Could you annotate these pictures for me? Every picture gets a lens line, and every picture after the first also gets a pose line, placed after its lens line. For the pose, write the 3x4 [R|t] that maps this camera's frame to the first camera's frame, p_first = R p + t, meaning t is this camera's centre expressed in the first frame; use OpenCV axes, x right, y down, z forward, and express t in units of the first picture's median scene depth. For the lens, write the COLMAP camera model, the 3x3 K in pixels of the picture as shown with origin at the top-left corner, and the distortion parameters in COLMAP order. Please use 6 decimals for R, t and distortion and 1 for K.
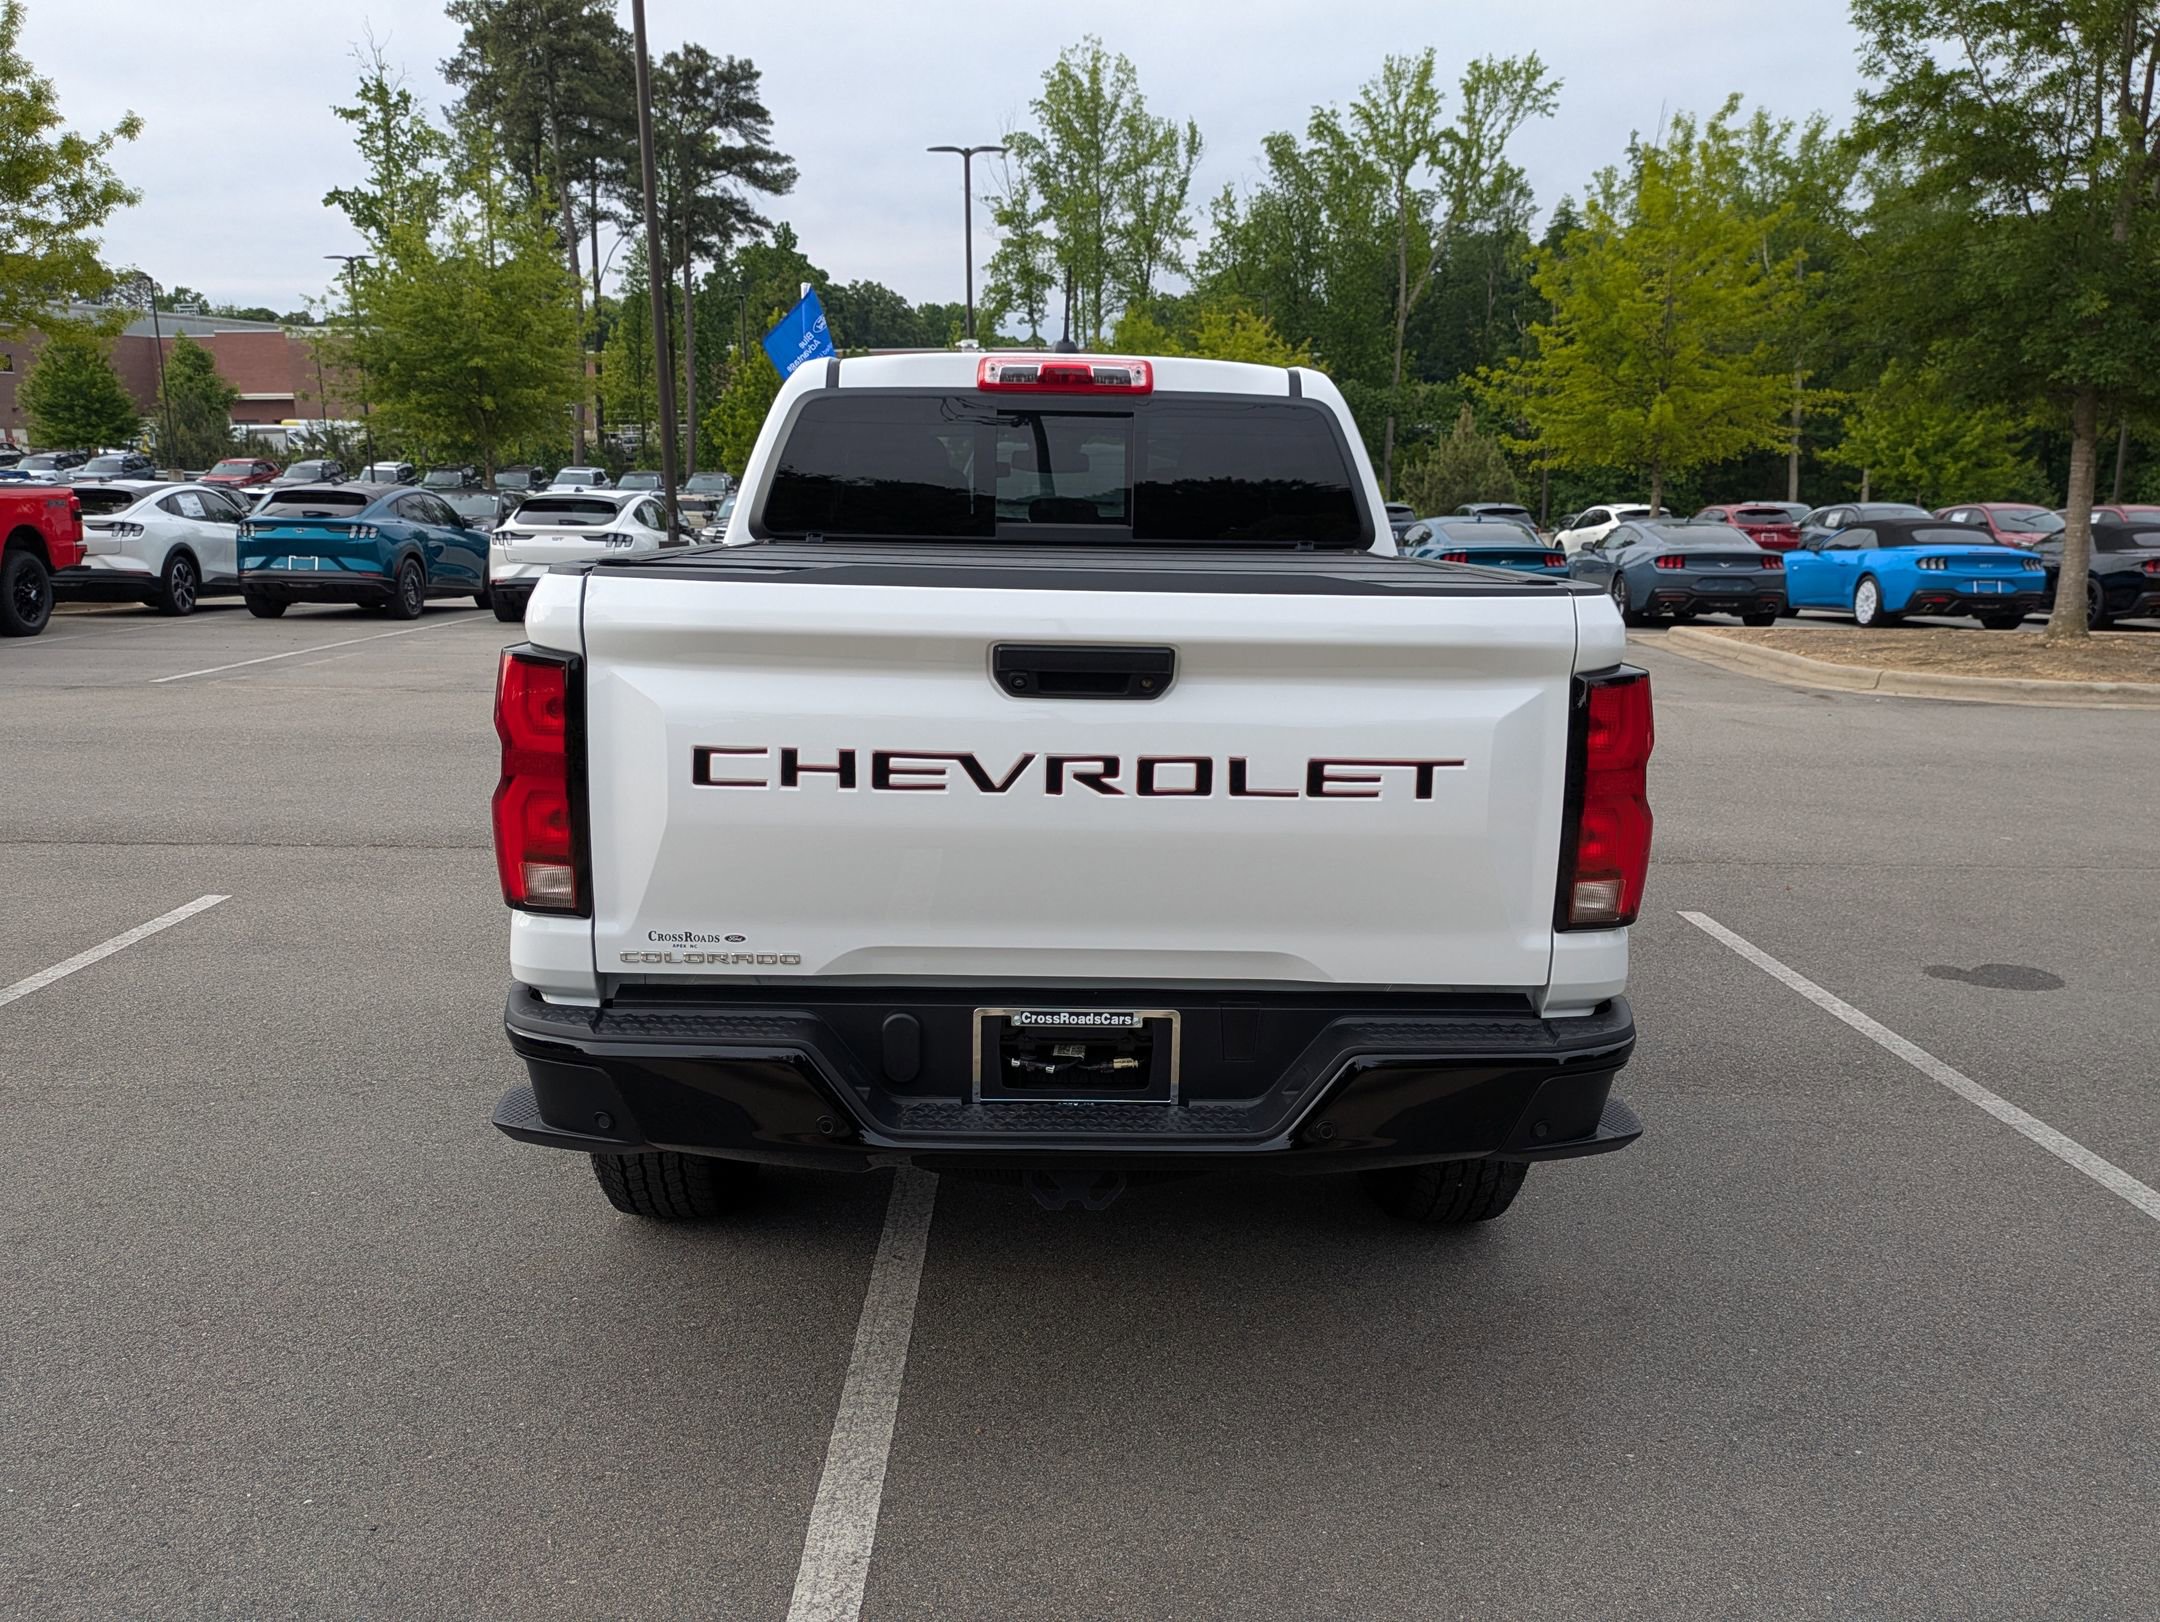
lens RADIAL K [[1749.2, 0, 1084.4], [0, 1749.2, 814.5], [0, 0, 1]] dist [0.049384, -0.037901]
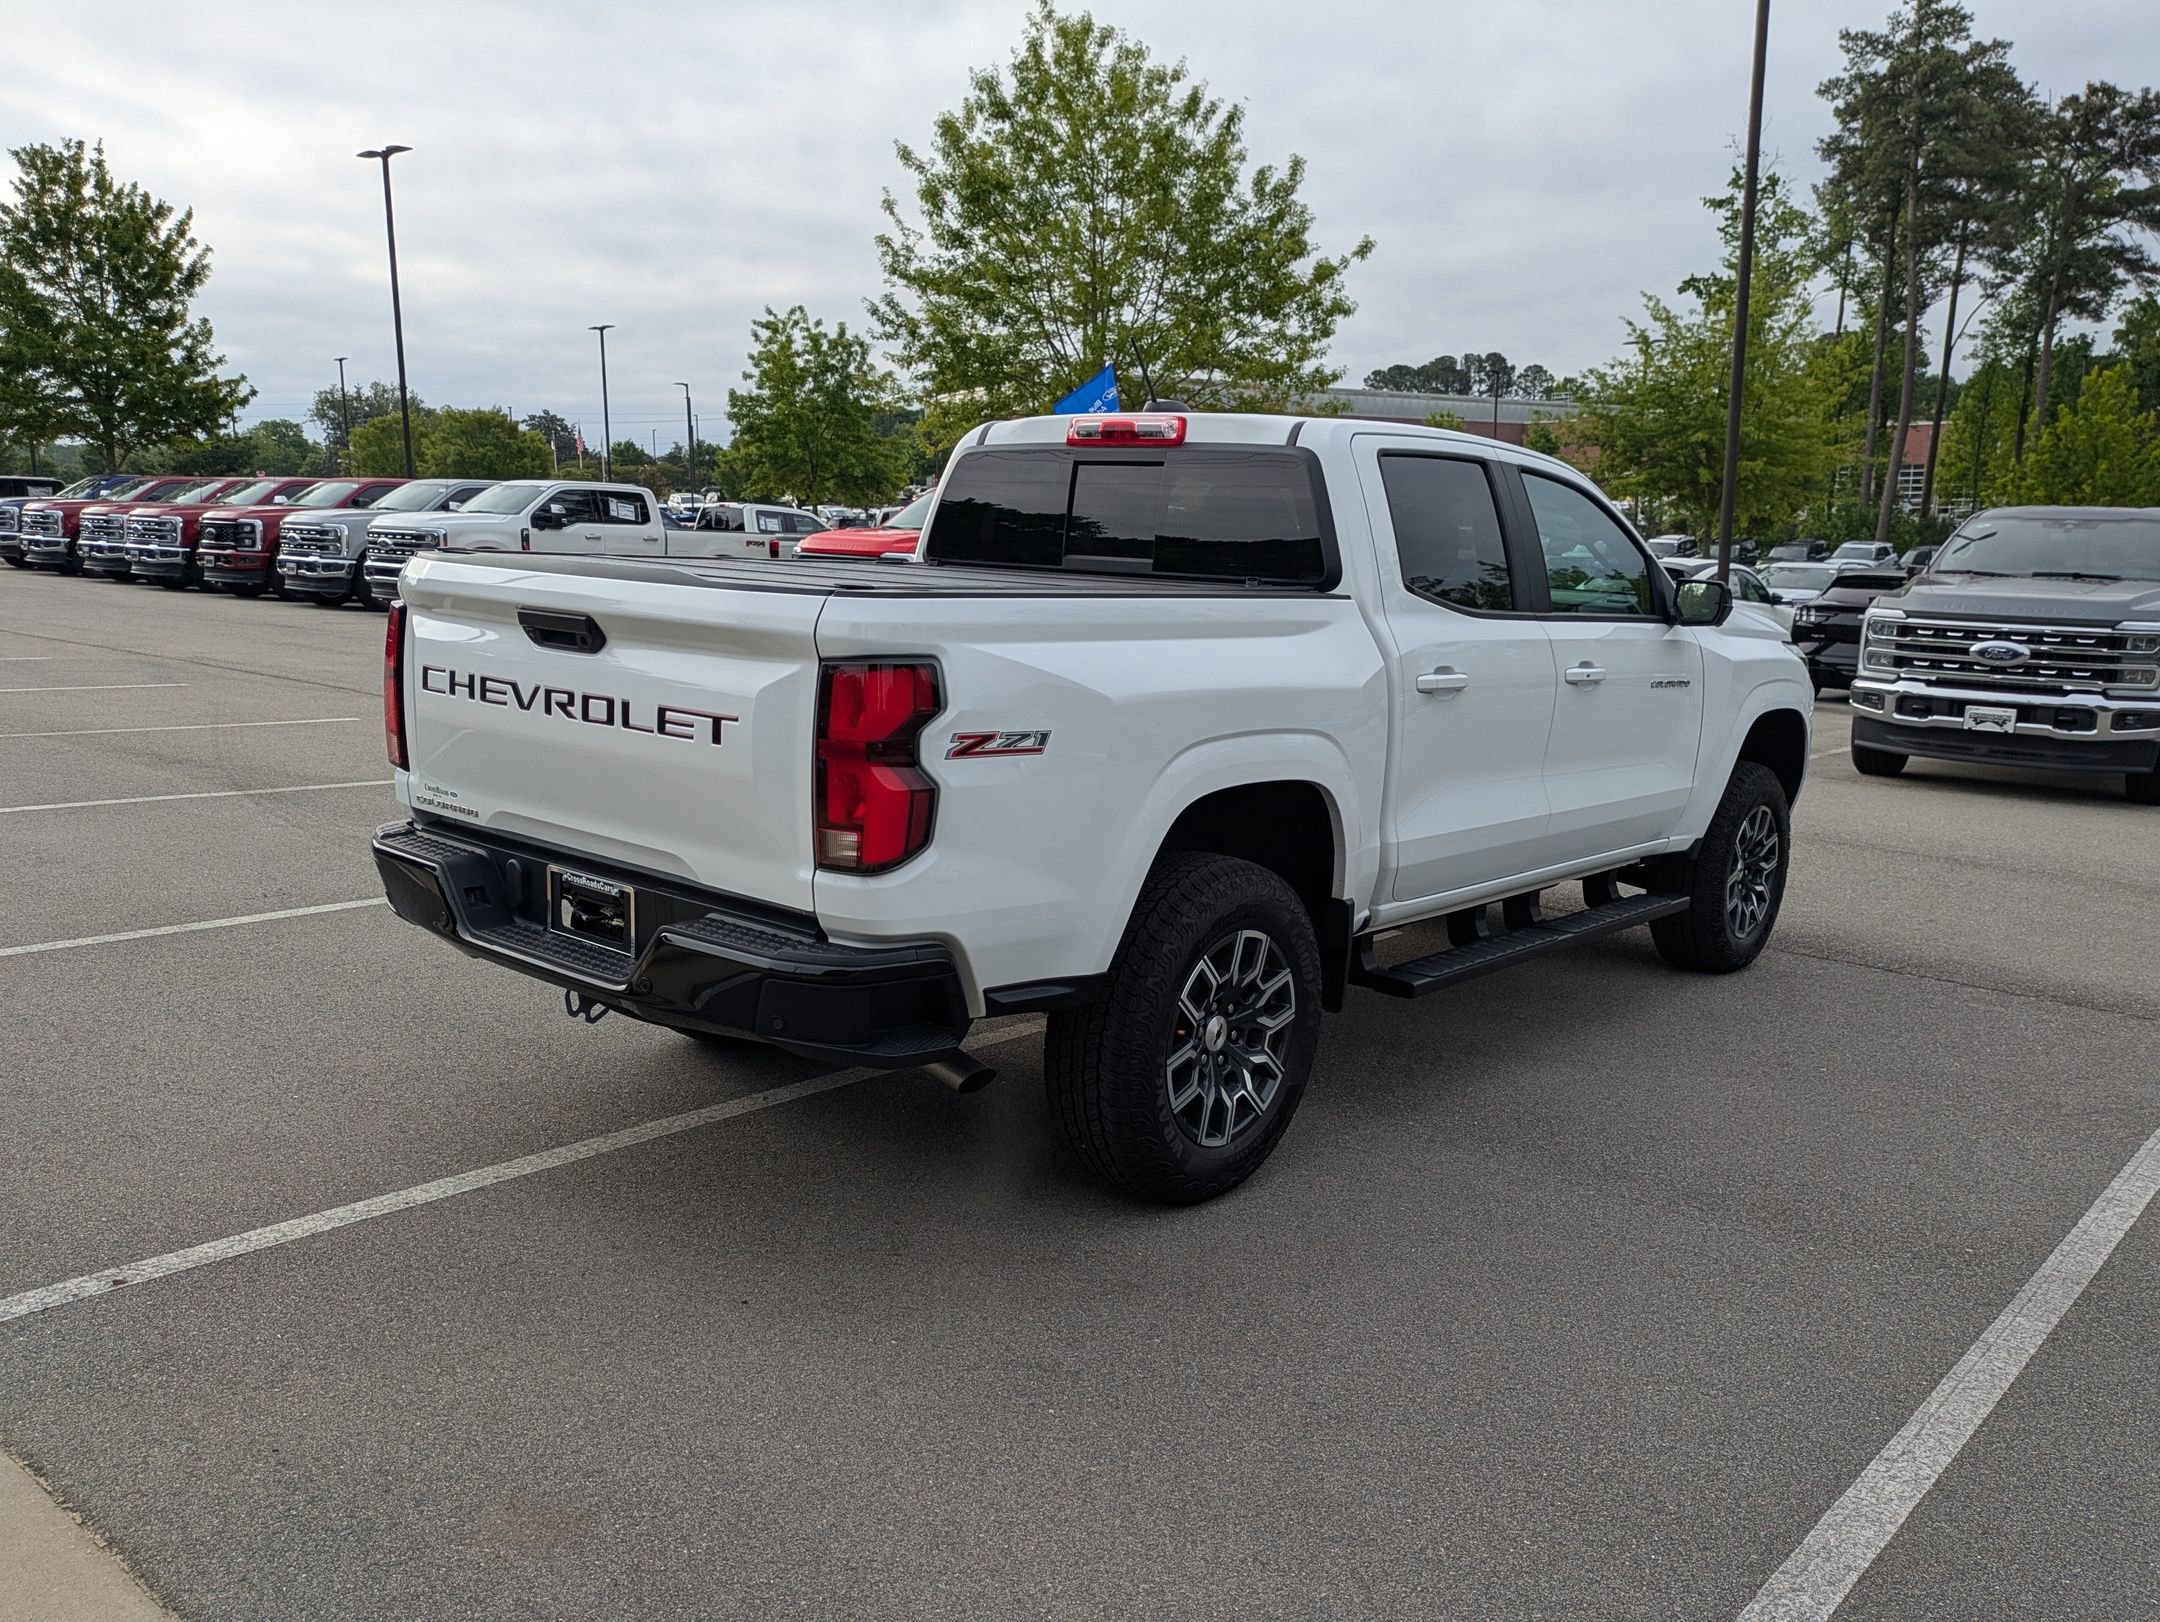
lens RADIAL K [[1749.2, 0, 1084.5], [0, 1749.2, 814.4], [0, 0, 1]] dist [0.049384, -0.037901]
pose [[0.742558, 0.122164, -0.658547, 0.102869], [-0.149288, 0.988679, 0.015072, -0.001474], [0.652932, 0.087121, 0.752389, 0.016595]]
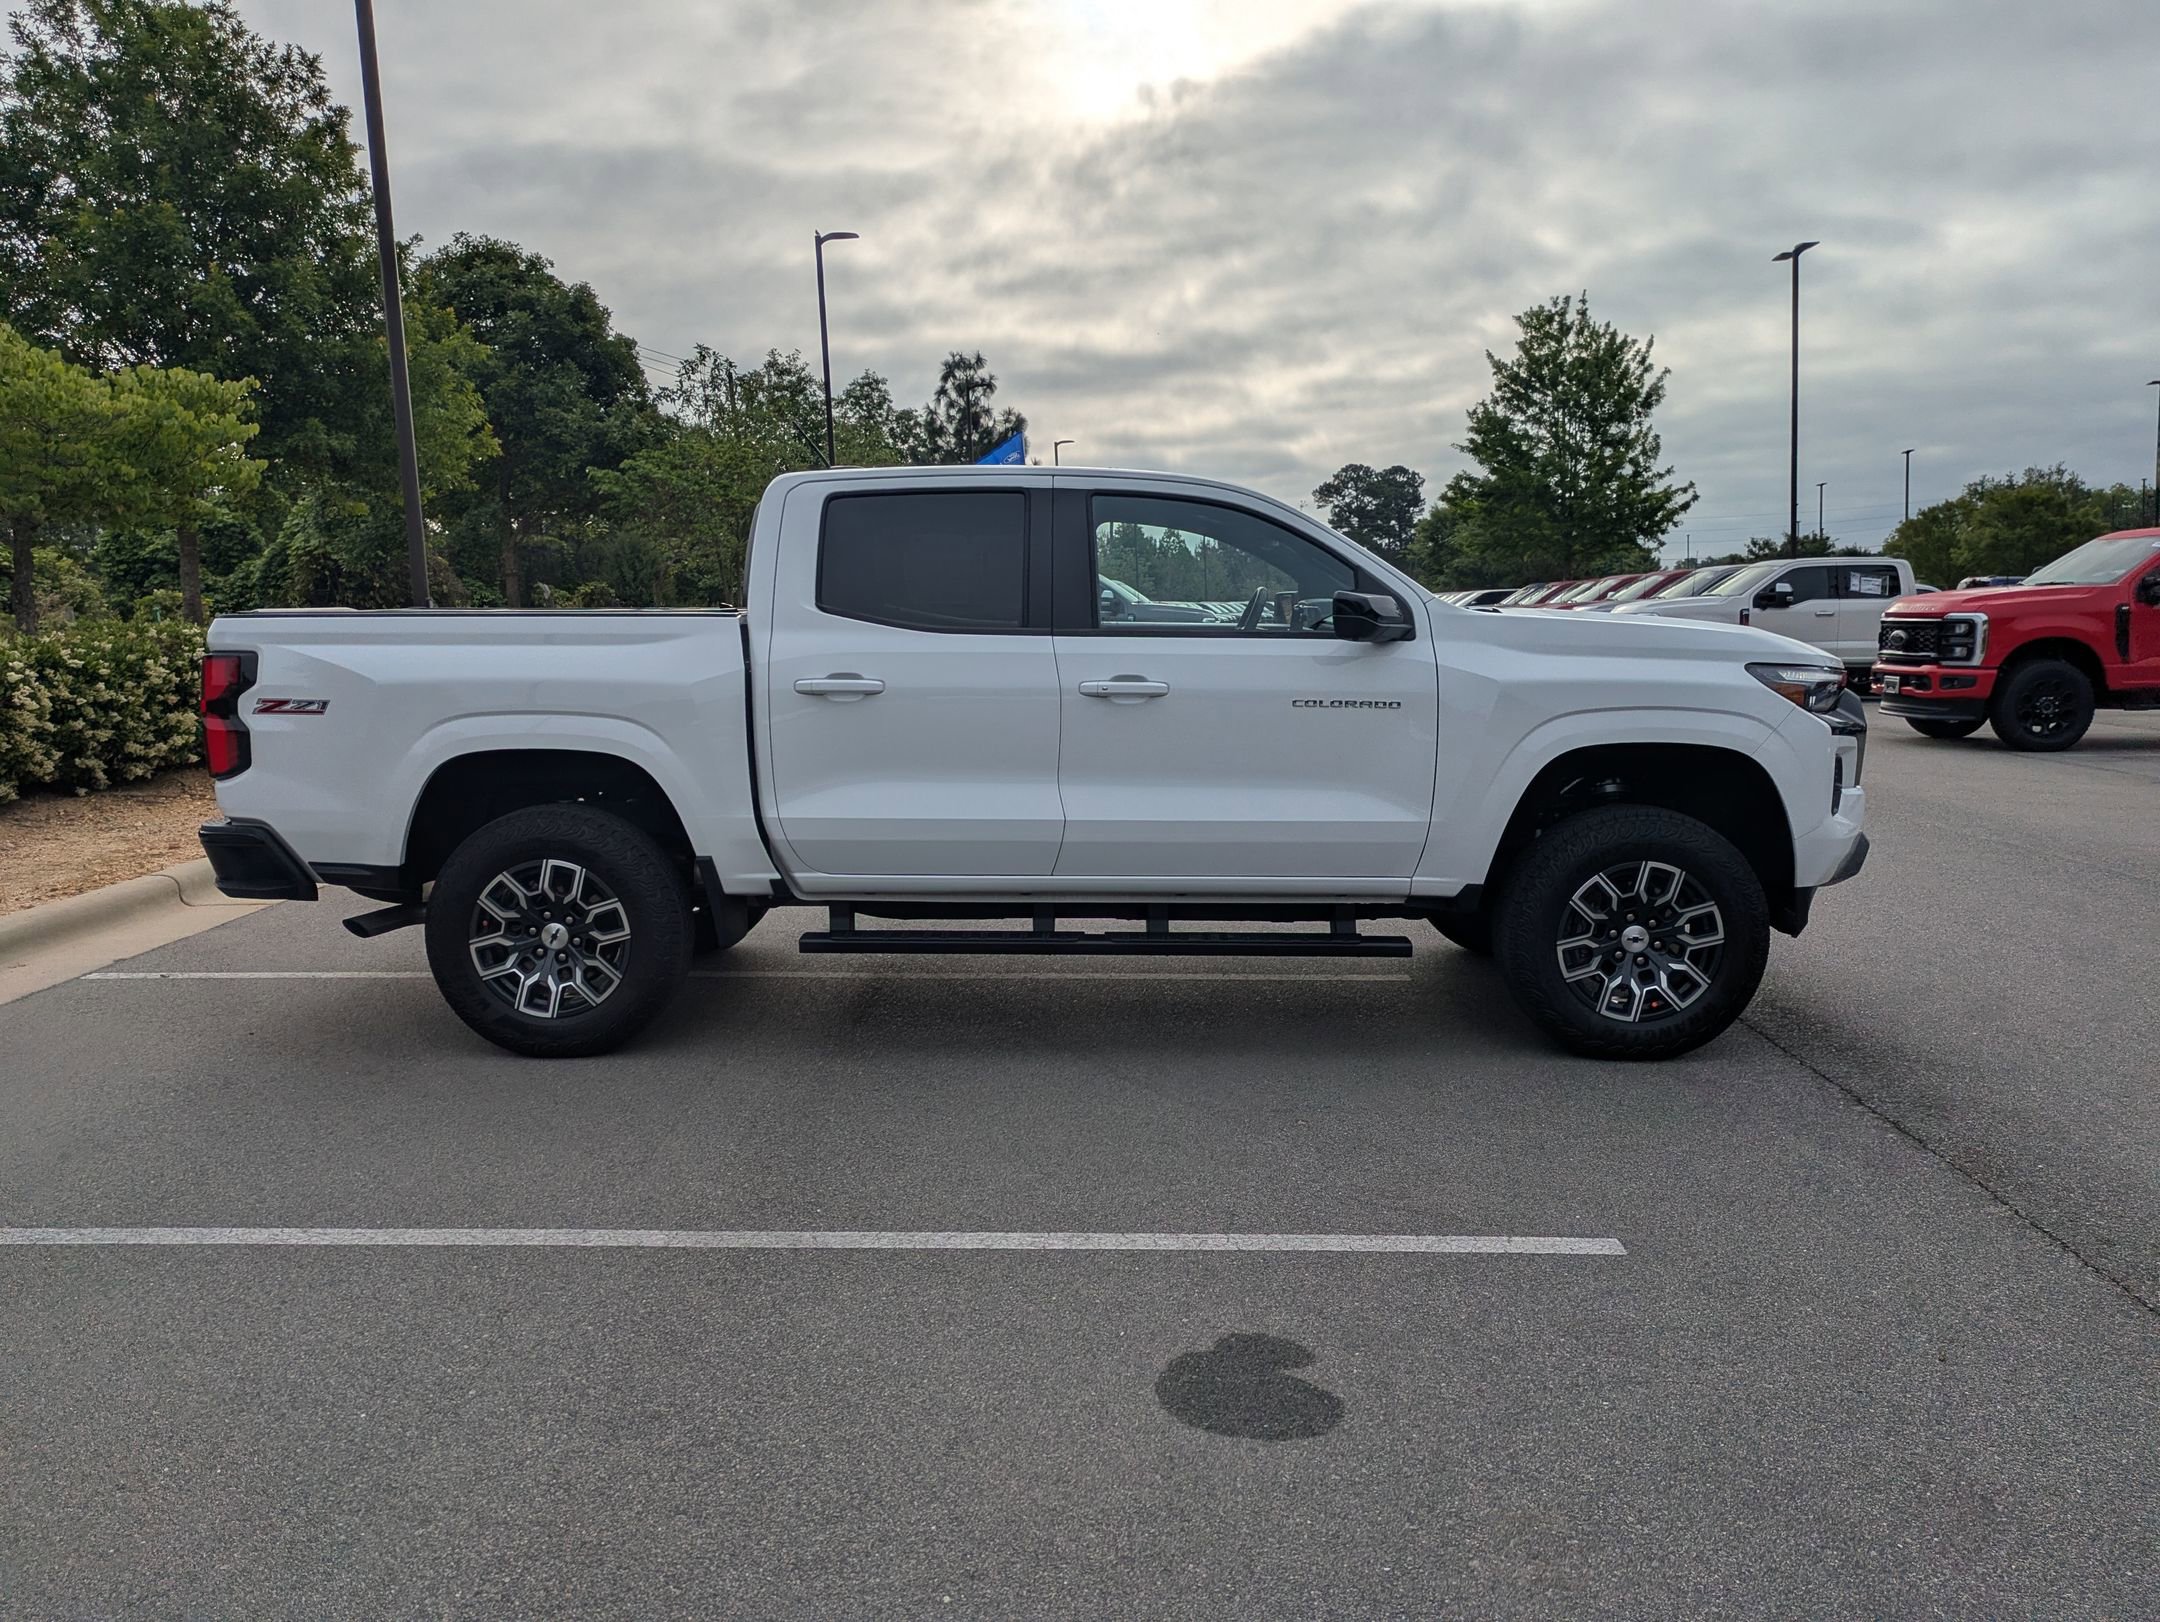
lens RADIAL K [[1749.2, 0, 1073.4], [0, 1749.2, 851.6], [0, 0, 1]] dist [0.049384, -0.037901]
pose [[-0.056732, 0.125769, -0.990436, 0.197557], [-0.170330, 0.976271, 0.133727, -0.025738], [0.983753, 0.176288, -0.033963, 0.177371]]
